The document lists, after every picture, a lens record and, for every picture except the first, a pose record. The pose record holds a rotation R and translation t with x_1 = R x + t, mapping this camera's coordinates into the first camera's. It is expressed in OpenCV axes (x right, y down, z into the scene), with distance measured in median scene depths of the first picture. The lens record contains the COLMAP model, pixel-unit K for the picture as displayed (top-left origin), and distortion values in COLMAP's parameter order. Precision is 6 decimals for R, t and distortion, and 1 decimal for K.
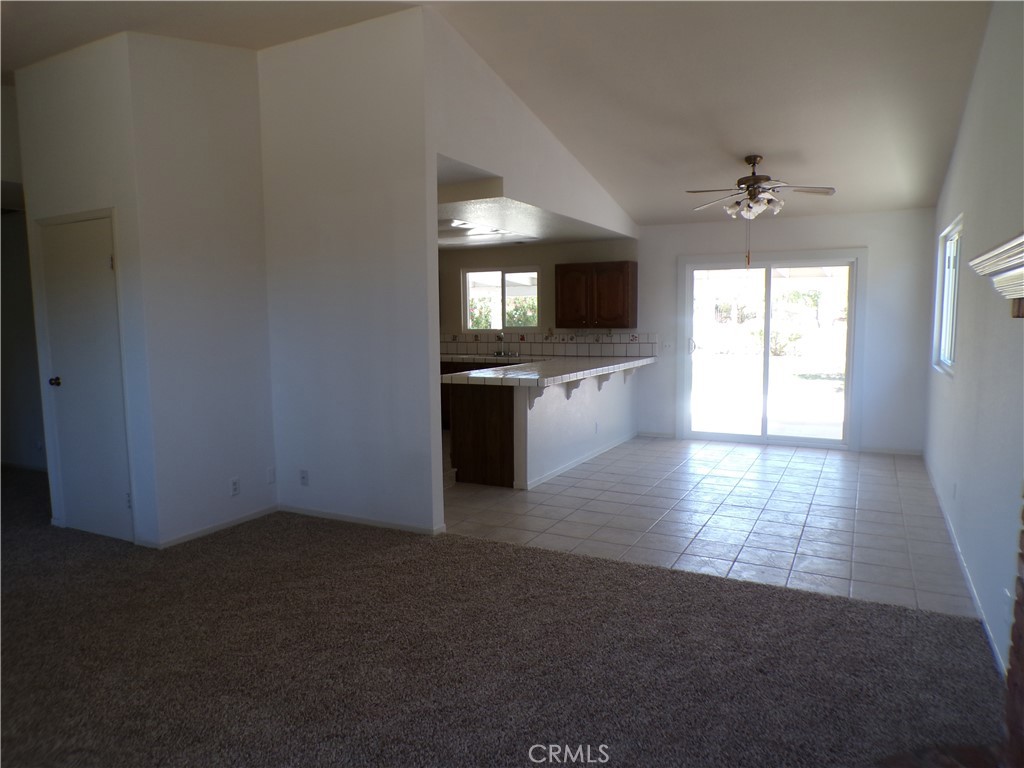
lens RADIAL K [[698.0, 0, 514.4], [0, 698.0, 386.5], [0, 0, 1]] dist [-0.045024, 0.017960]
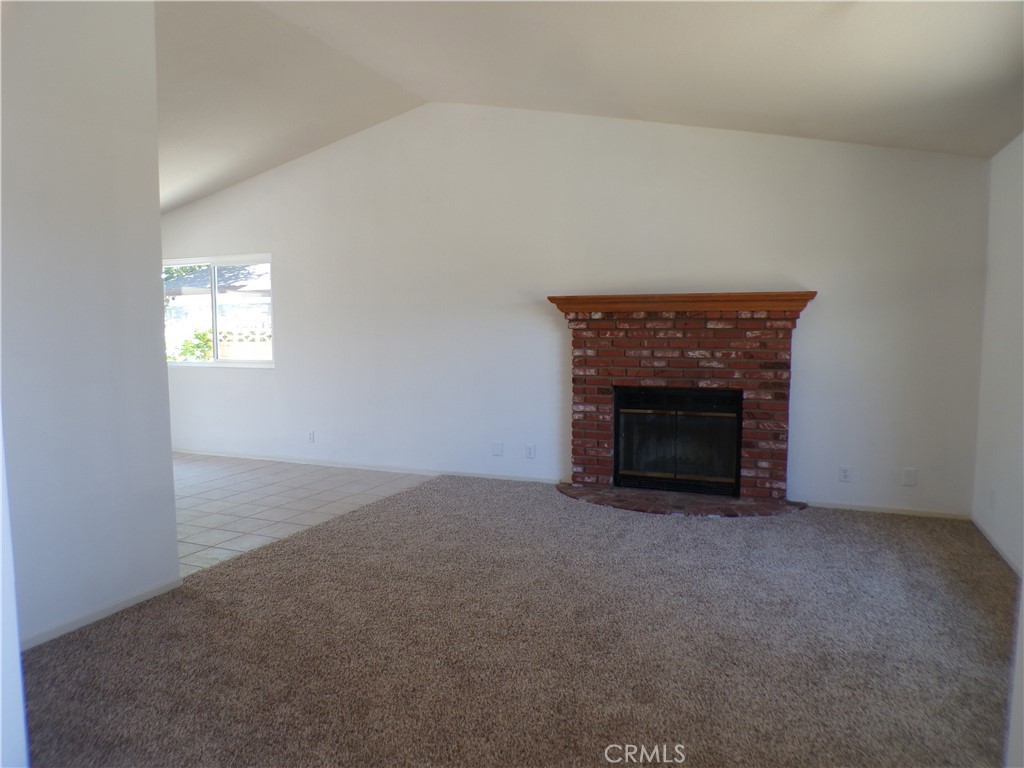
lens RADIAL K [[698.0, 0, 508.9], [0, 698.0, 384.5], [0, 0, 1]] dist [-0.045024, 0.017960]
pose [[-0.065080, -0.073416, 0.995176, -0.593279], [0.109140, 0.990783, 0.080229, -0.026317], [-0.991894, 0.113835, -0.056468, 0.411275]]
